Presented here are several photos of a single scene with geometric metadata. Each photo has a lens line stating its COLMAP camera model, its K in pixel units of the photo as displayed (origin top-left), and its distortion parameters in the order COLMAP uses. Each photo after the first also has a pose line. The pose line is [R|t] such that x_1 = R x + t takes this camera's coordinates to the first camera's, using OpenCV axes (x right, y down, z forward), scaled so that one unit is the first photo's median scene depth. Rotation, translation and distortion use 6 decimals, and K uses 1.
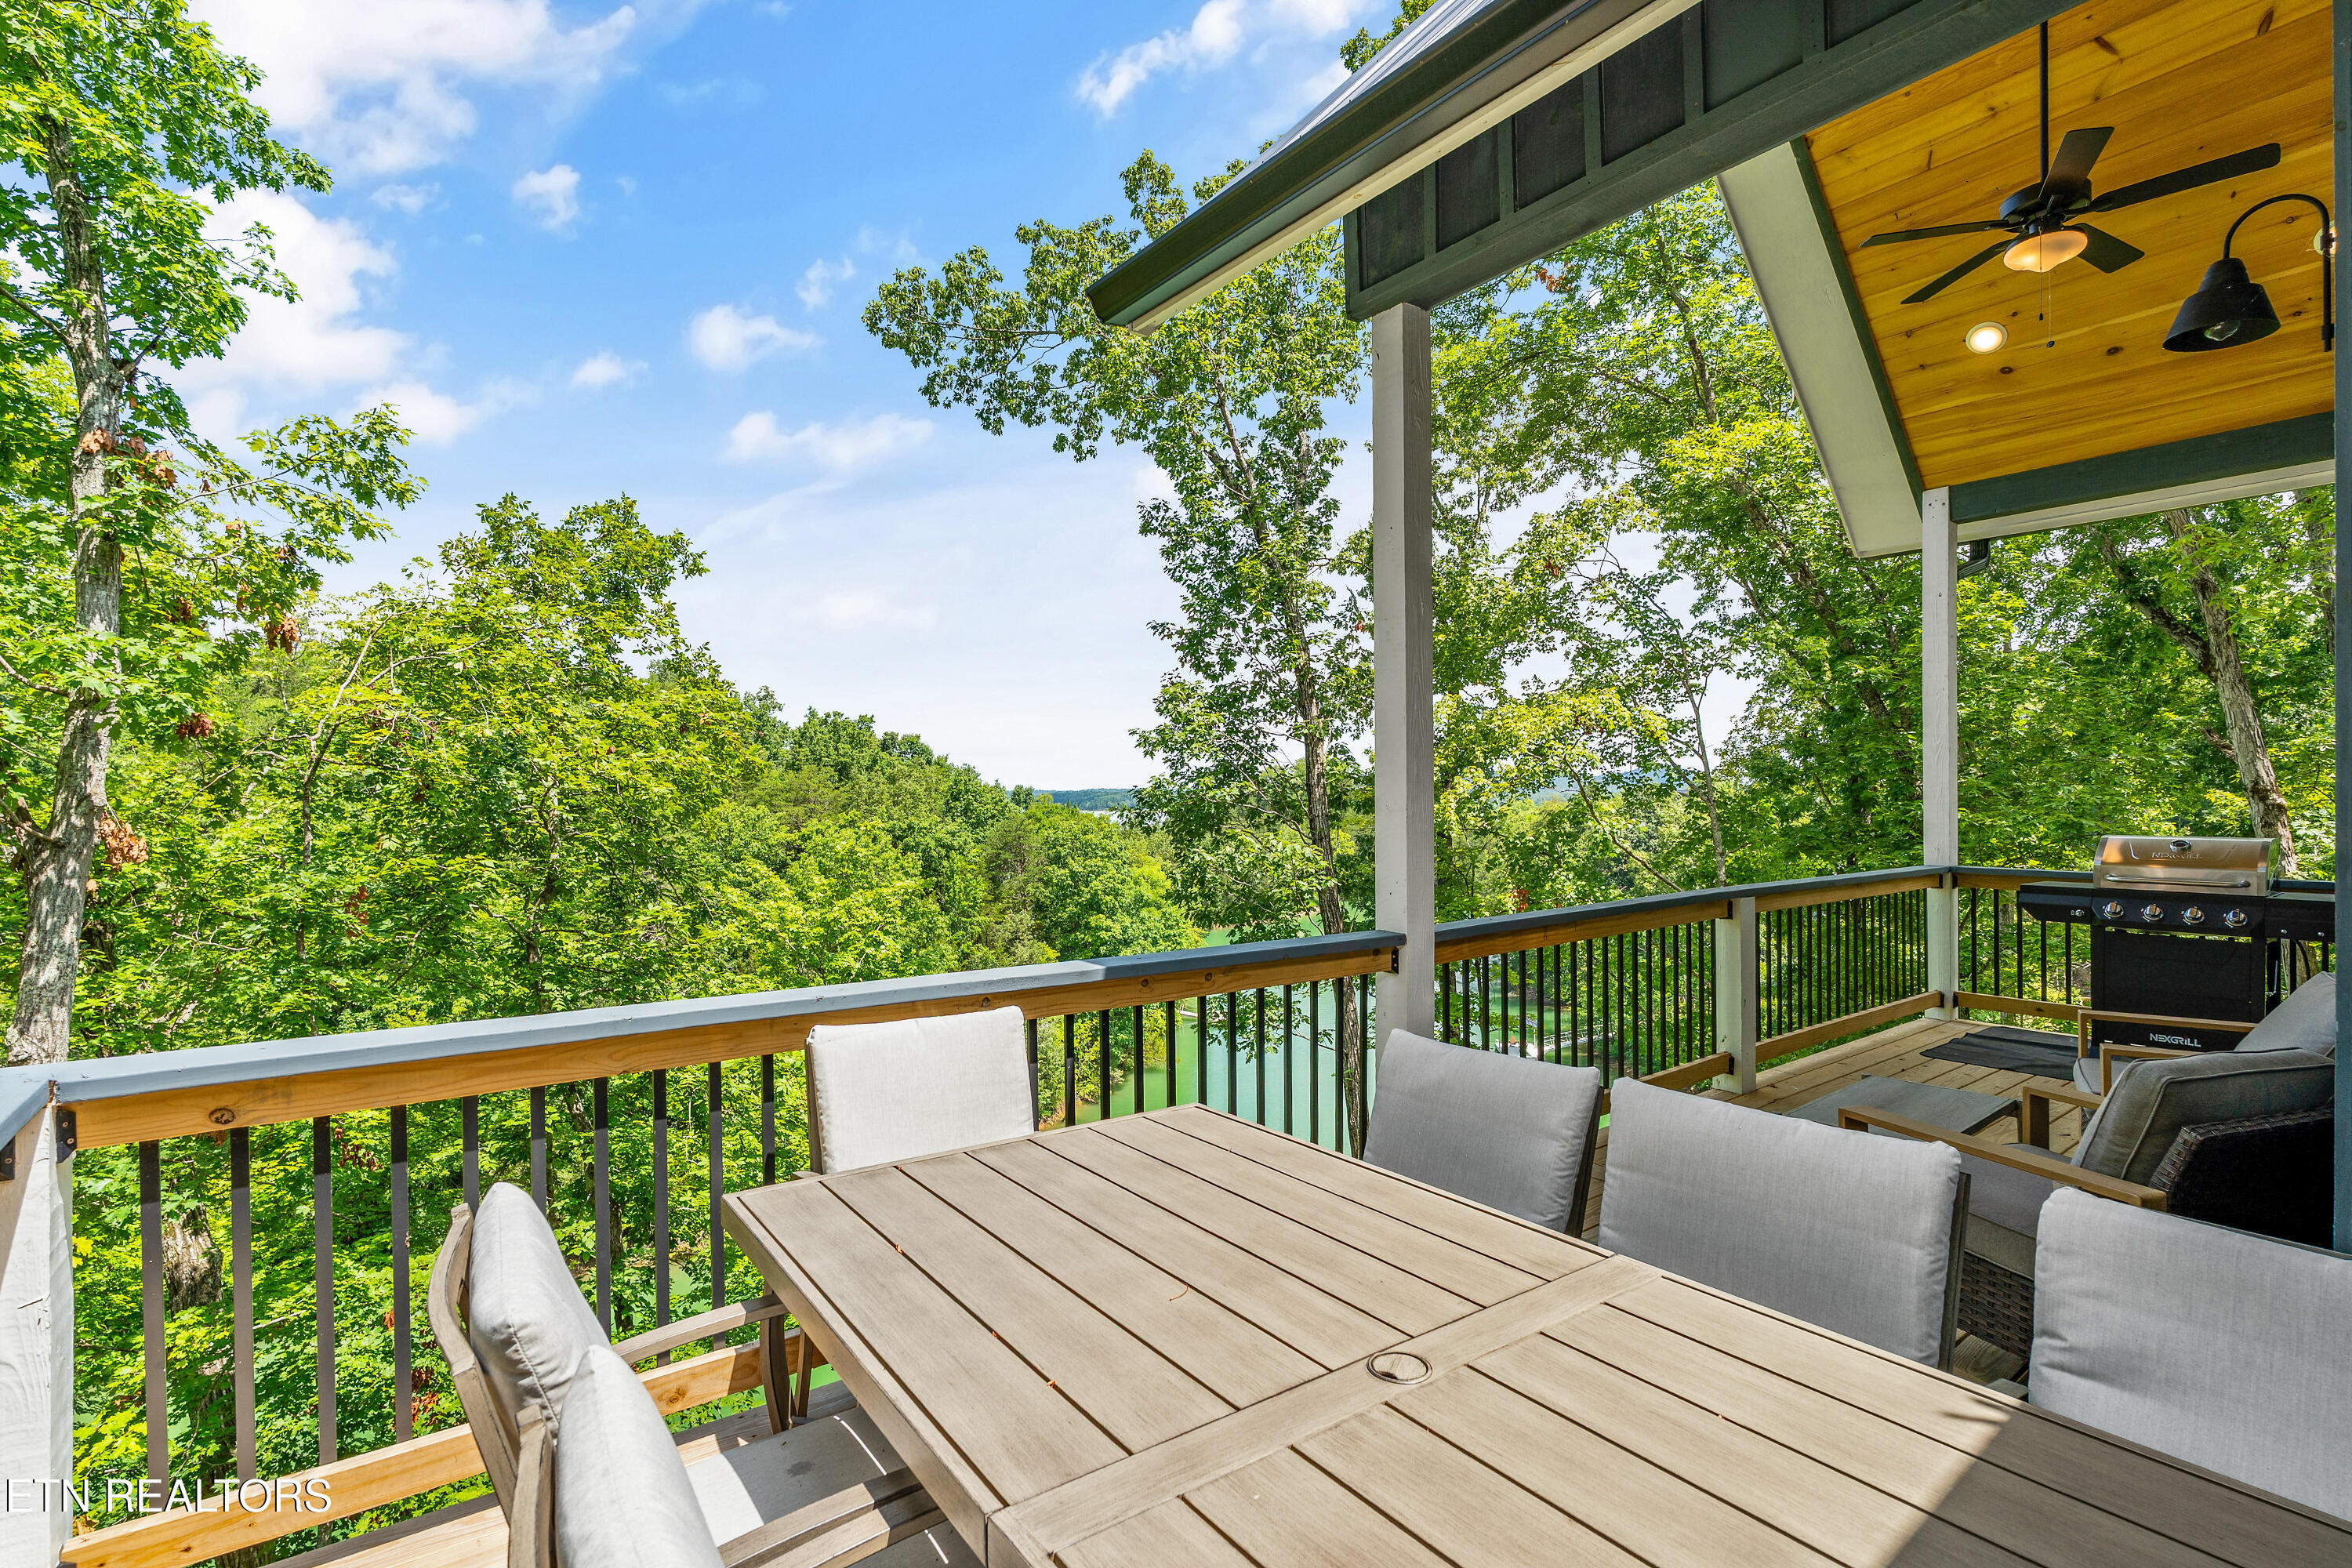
lens RADIAL K [[1075.4, 0, 1142.5], [0, 1075.4, 791.2], [0, 0, 1]] dist [-0.017370, 0.000353]
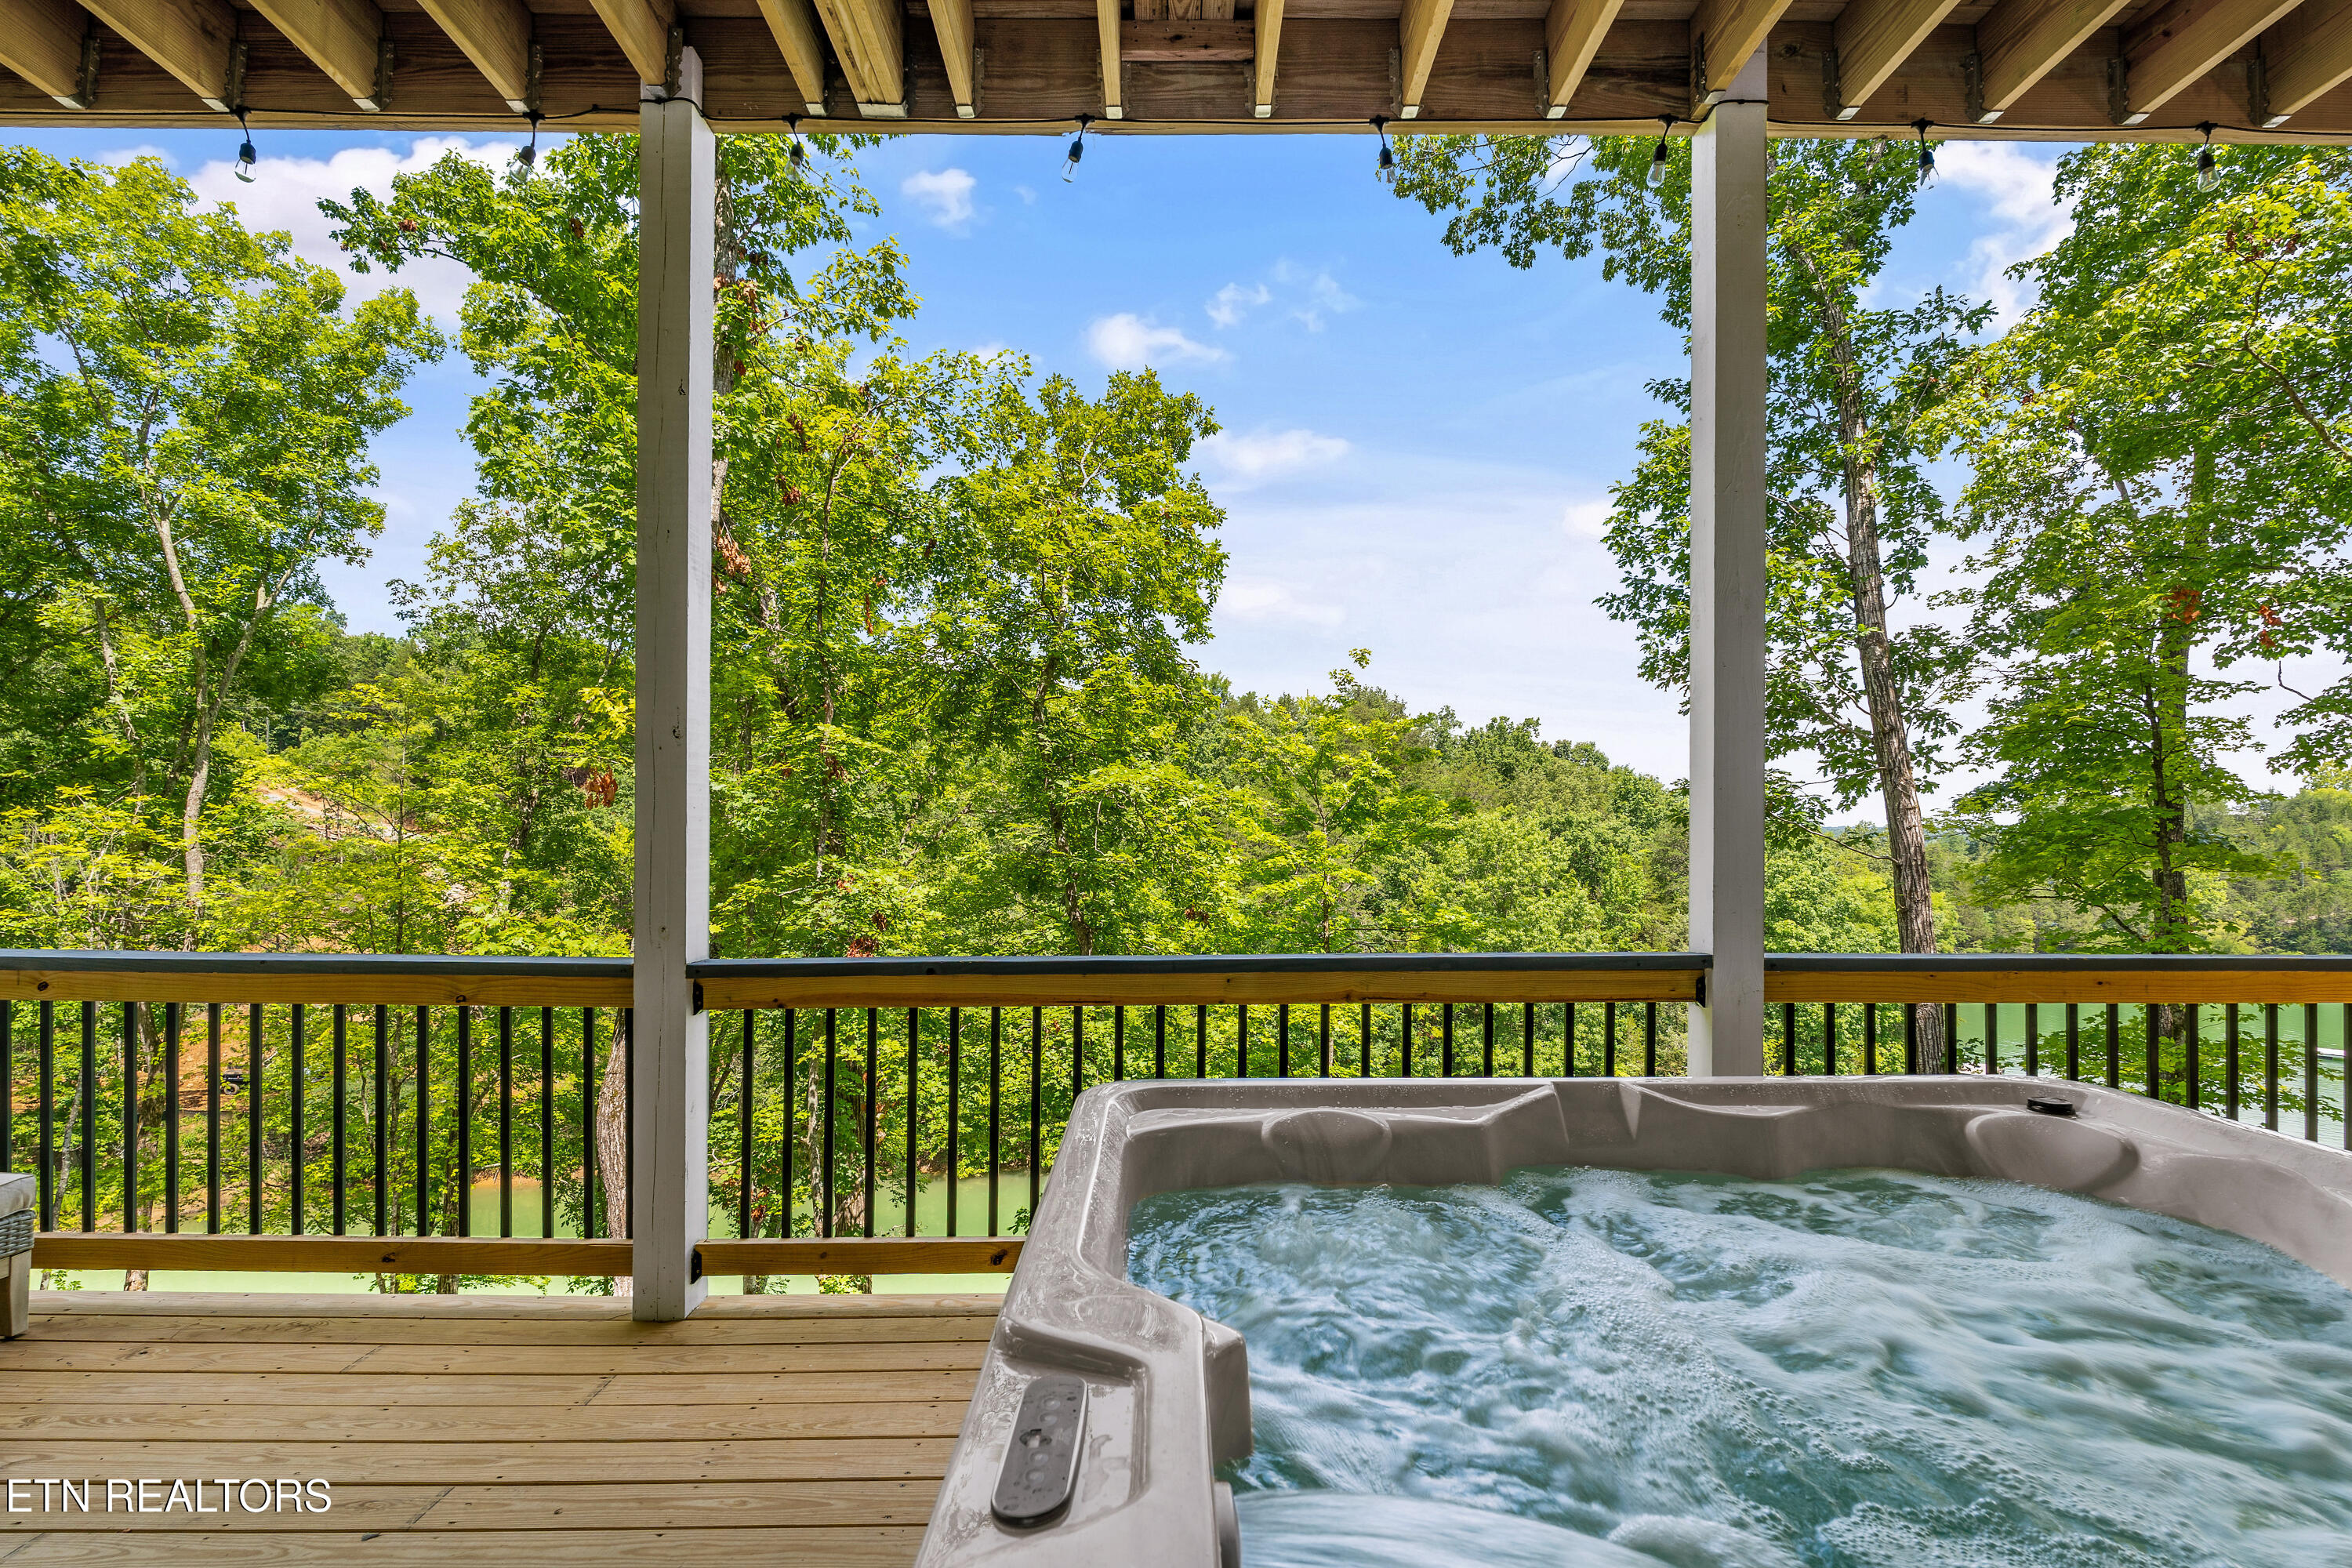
lens RADIAL K [[1044.4, 0, 1179.8], [0, 1044.4, 811.9], [0, 0, 1]] dist [-0.005977, -0.000110]
pose [[0.823670, 0.004402, -0.567052, 0.168879], [-0.010512, 0.999917, -0.007507, 0.195187], [0.566972, 0.012144, 0.823648, 0.095991]]
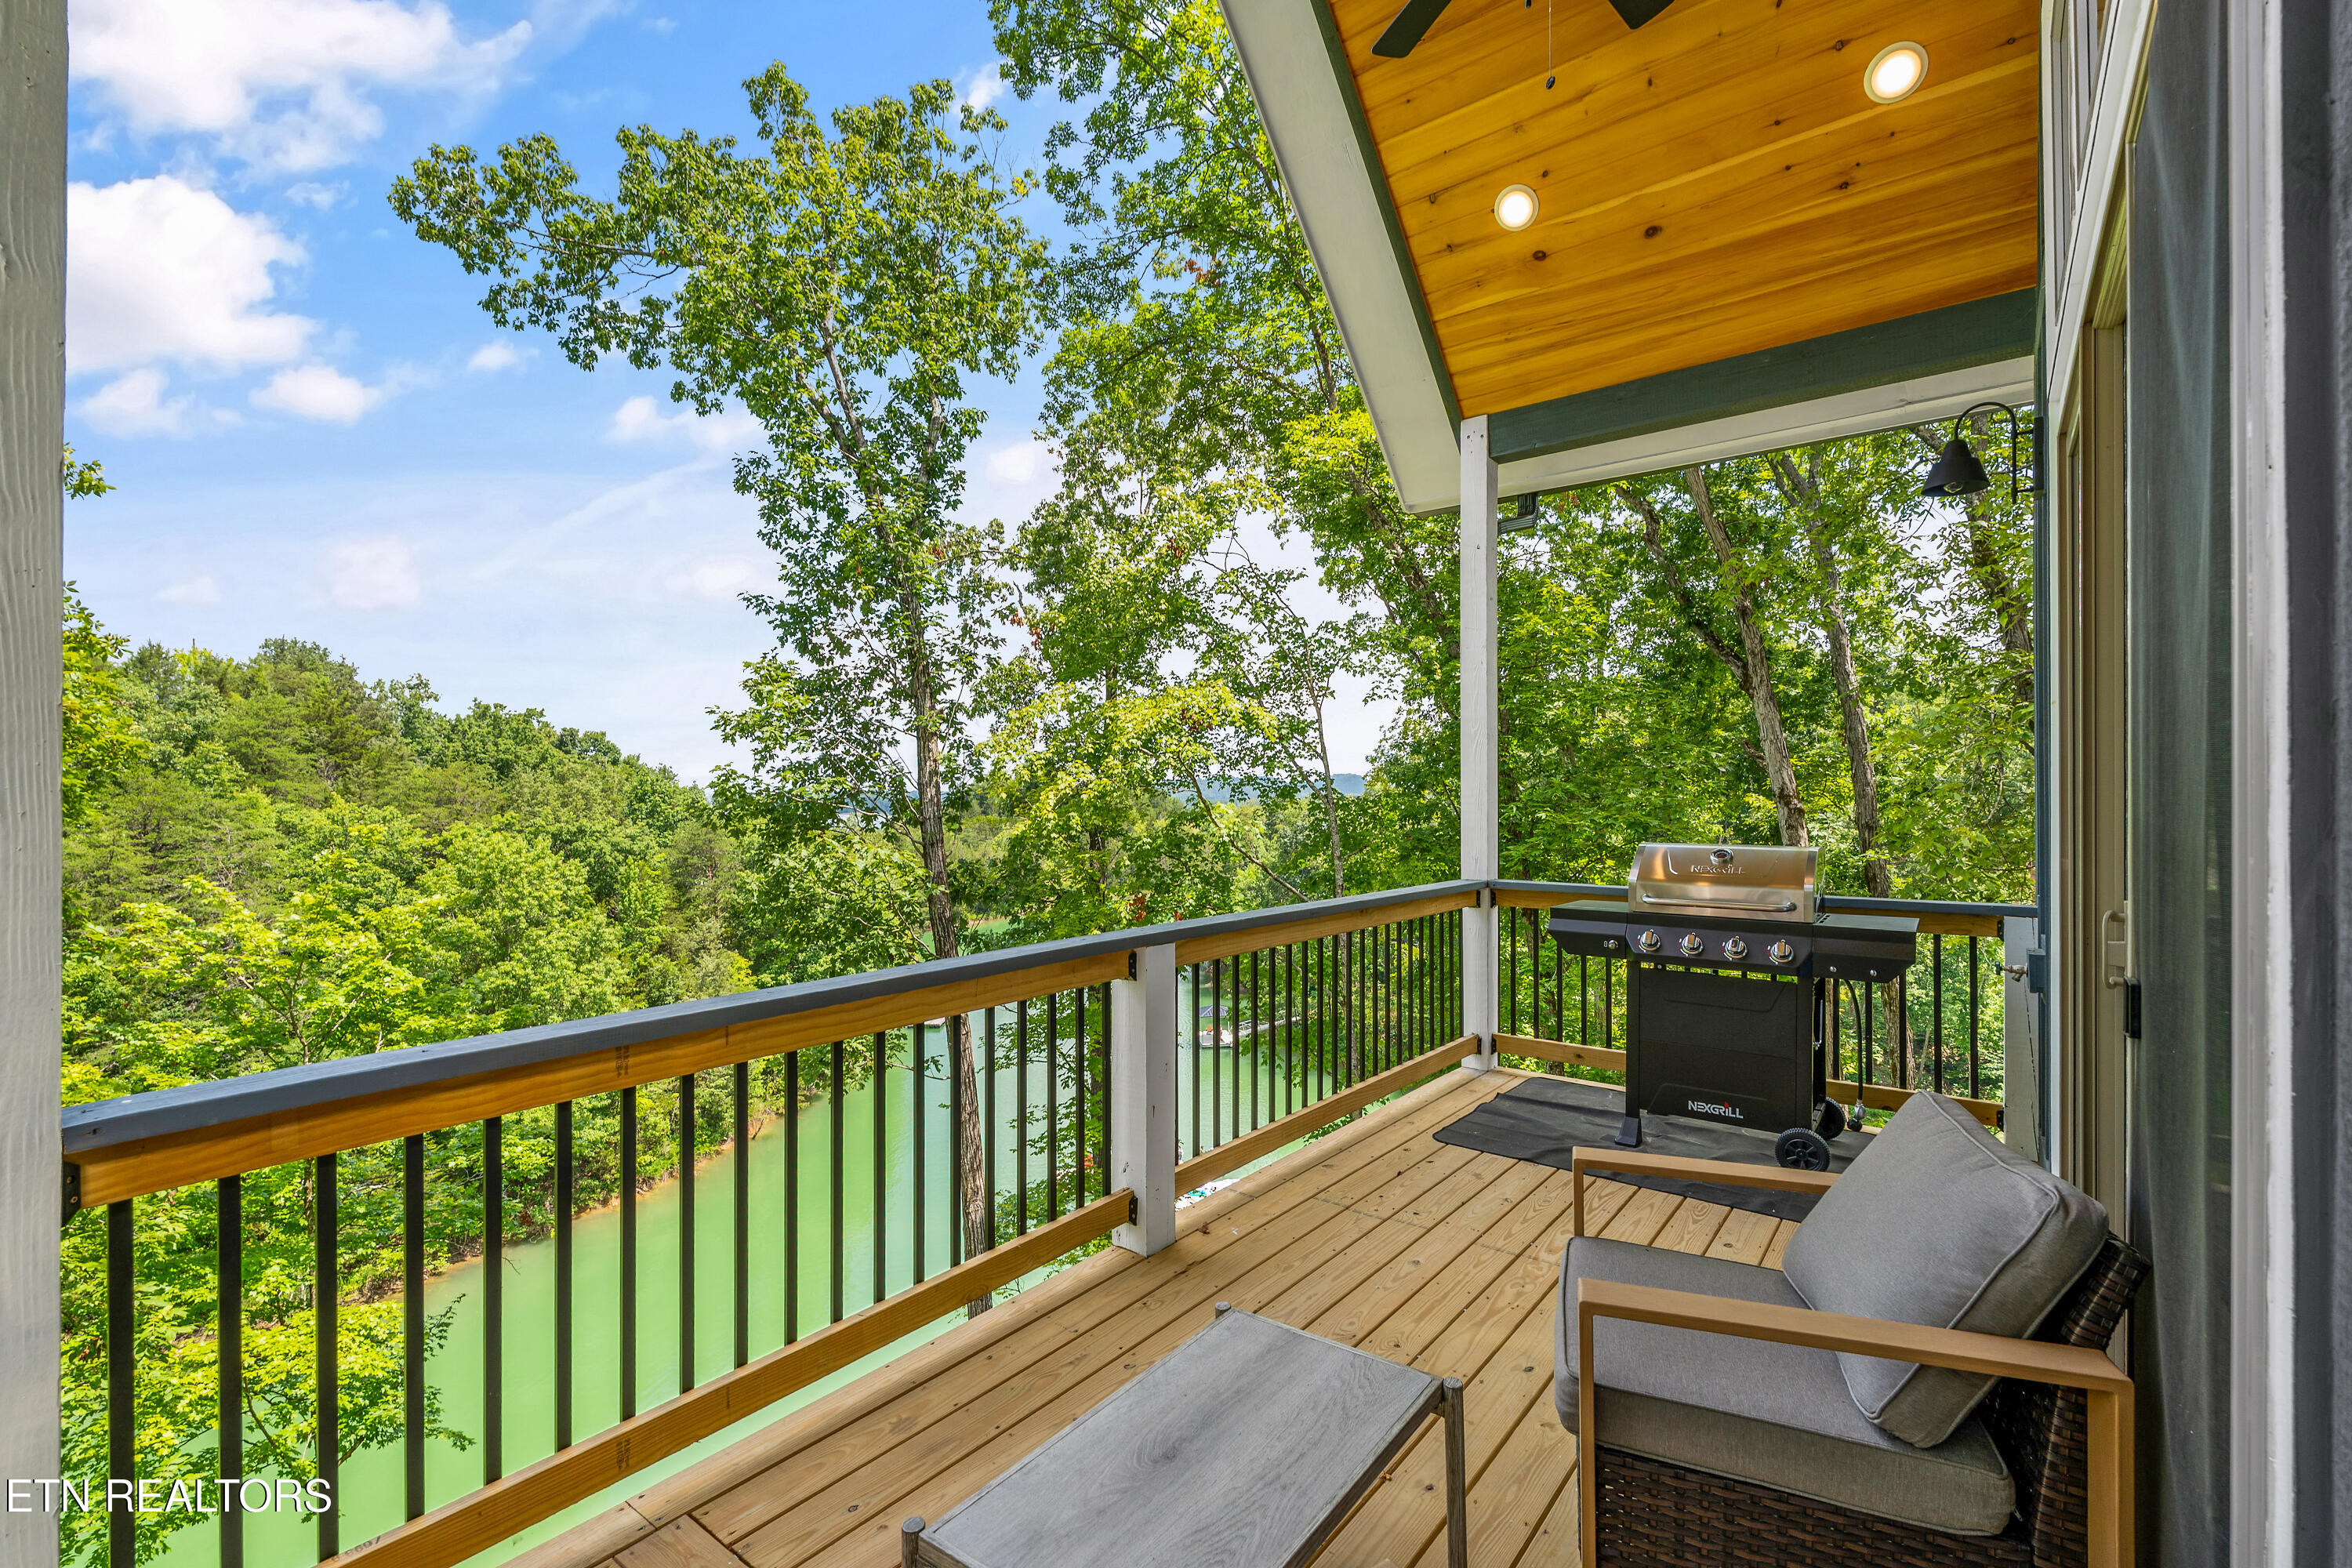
lens RADIAL K [[1037.2, 0, 1176.0], [0, 1037.2, 784.0], [0, 0, 1]] dist [-0.007661, 0.000280]
pose [[0.959282, 0.009273, 0.282296, 0.104723], [-0.006471, 0.999920, -0.010854, 0.002322], [-0.282374, 0.008585, 0.959266, 0.104933]]
